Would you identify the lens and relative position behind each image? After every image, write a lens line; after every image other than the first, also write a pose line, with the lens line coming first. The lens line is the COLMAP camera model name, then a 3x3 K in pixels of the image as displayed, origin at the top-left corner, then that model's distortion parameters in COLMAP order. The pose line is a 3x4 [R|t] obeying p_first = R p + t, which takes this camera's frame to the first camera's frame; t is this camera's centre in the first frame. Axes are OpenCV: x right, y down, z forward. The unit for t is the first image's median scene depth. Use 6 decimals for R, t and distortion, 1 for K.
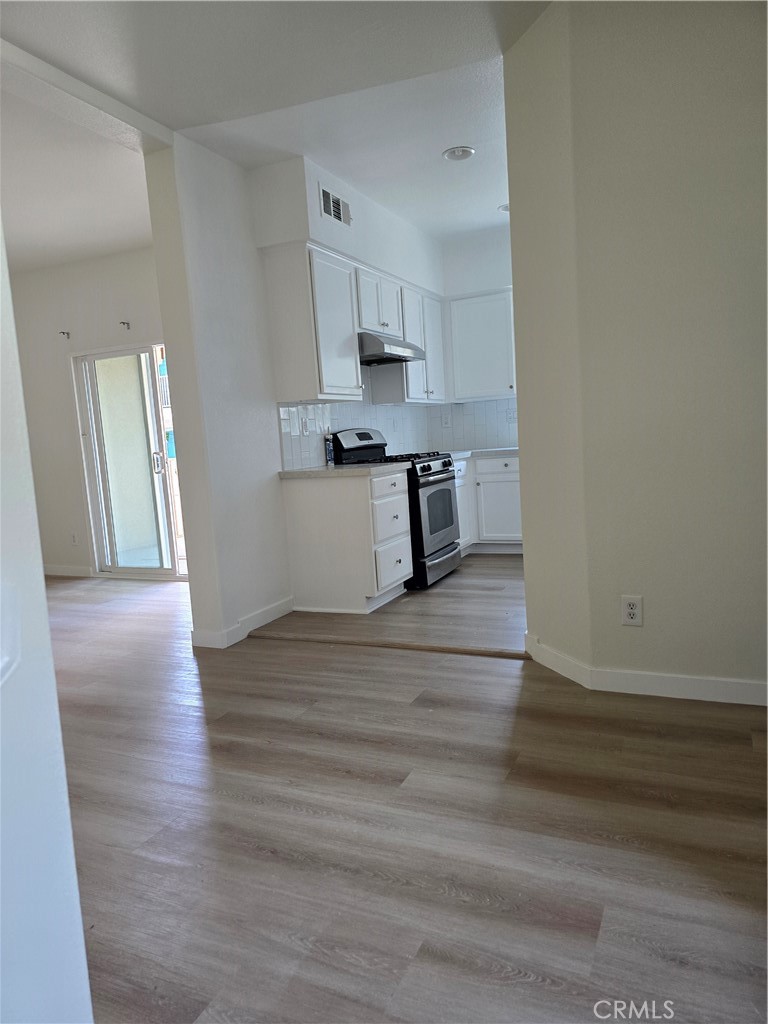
lens RADIAL K [[687.0, 0, 384.0], [0, 687.0, 512.0], [0, 0, 1]] dist [0.074712, -0.085959]
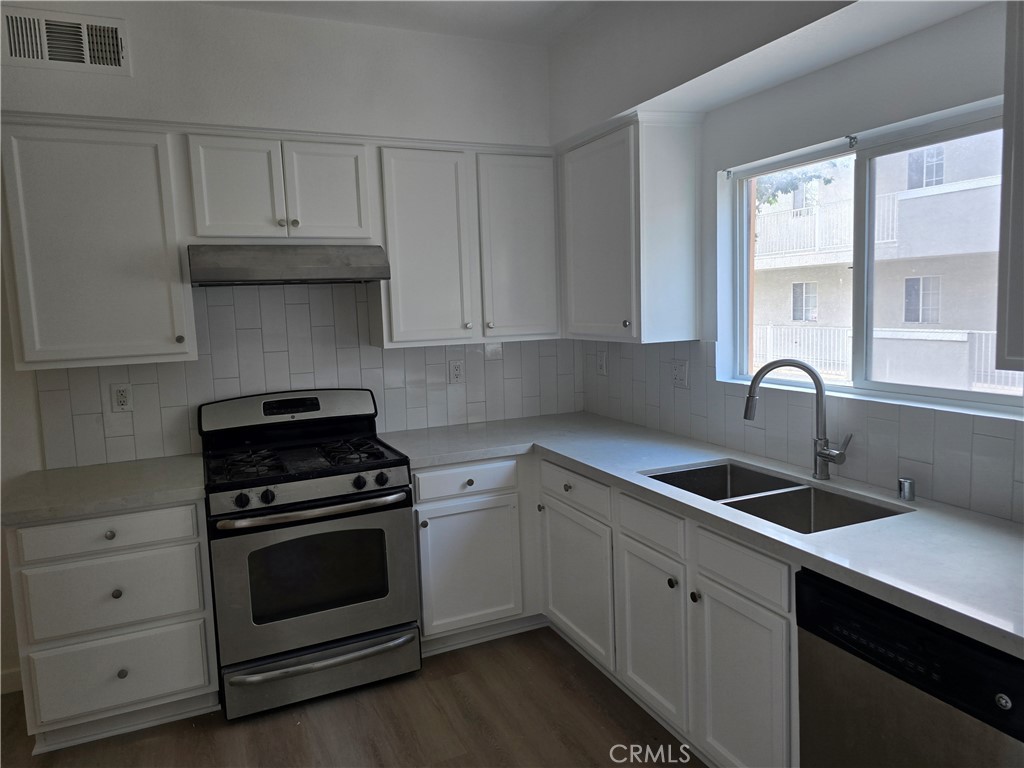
lens RADIAL K [[676.6, 0, 510.7], [0, 676.6, 368.5], [0, 0, 1]] dist [0.000811, 0.000004]
pose [[0.756213, 0.103562, -0.646078, 0.536543], [-0.087453, 0.994533, 0.057057, -0.210198], [0.648455, 0.013354, 0.761136, 0.737530]]
